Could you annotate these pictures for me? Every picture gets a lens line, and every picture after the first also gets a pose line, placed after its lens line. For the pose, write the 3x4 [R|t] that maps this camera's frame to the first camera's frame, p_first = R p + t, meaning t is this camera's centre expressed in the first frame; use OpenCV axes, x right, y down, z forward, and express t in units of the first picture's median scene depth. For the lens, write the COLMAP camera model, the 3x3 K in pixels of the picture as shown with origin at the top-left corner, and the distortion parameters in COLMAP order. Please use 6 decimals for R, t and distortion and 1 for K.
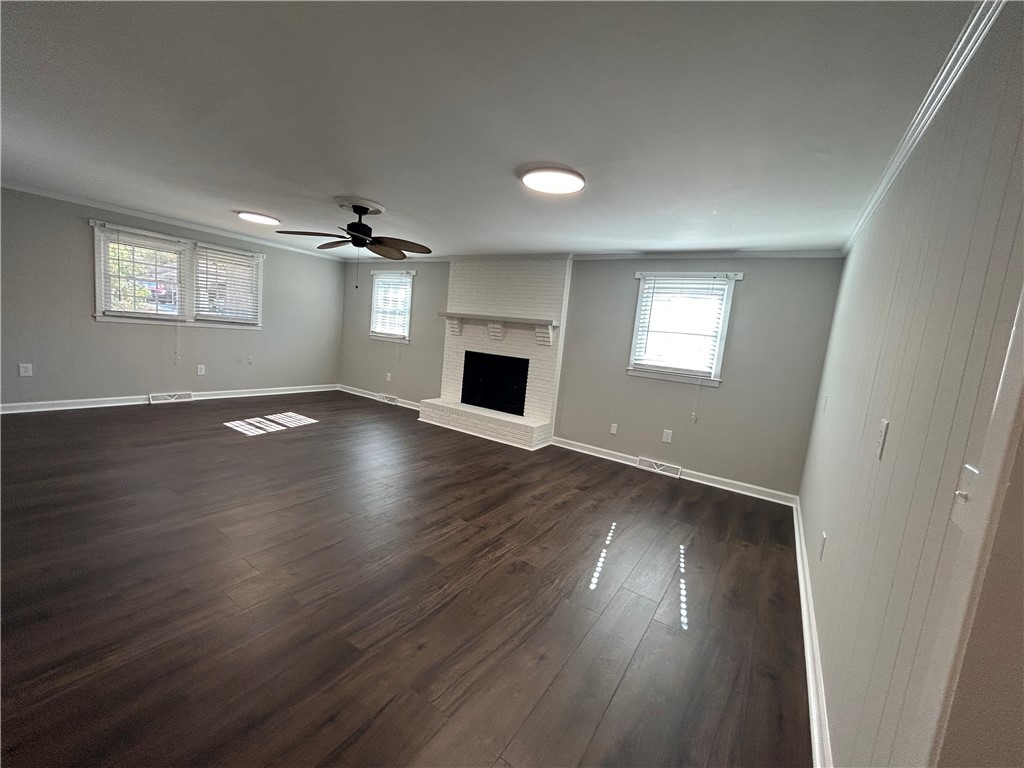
lens RADIAL K [[410.4, 0, 512.0], [0, 410.4, 384.0], [0, 0, 1]] dist [-0.001507, 0.000154]
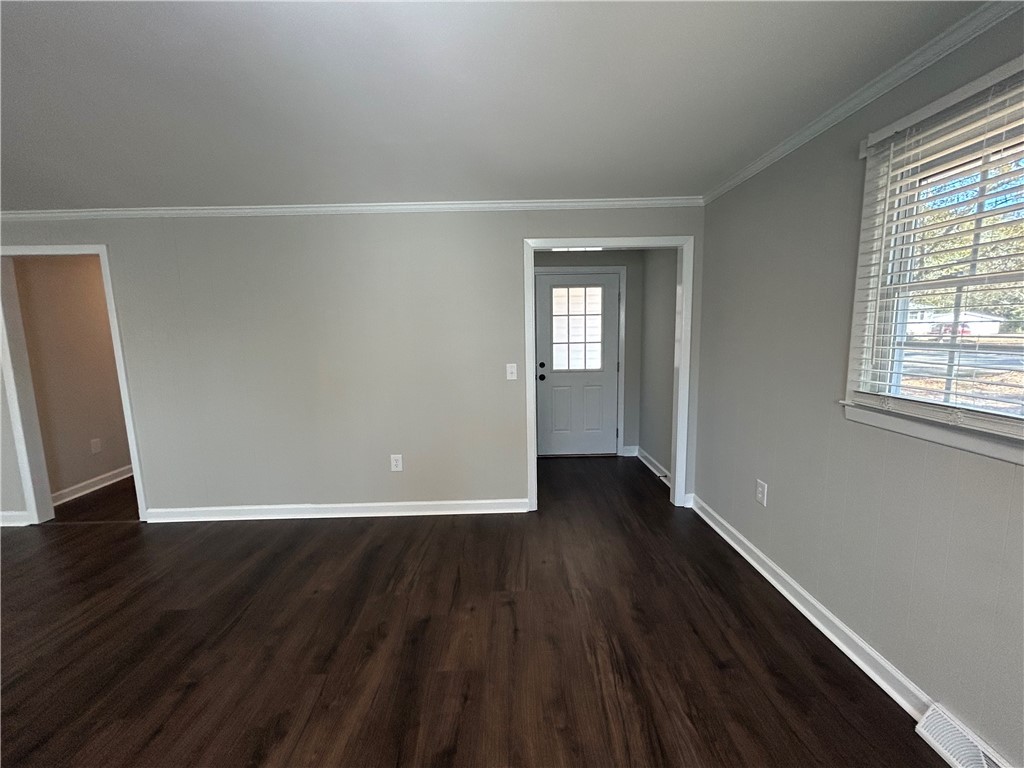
lens RADIAL K [[410.4, 0, 512.0], [0, 410.4, 384.0], [0, 0, 1]] dist [-0.001507, 0.000154]
pose [[-0.826817, -0.008391, -0.562408, -0.553591], [-0.129745, 0.975769, 0.176184, -0.209205], [0.547302, 0.218642, -0.807871, 1.126053]]
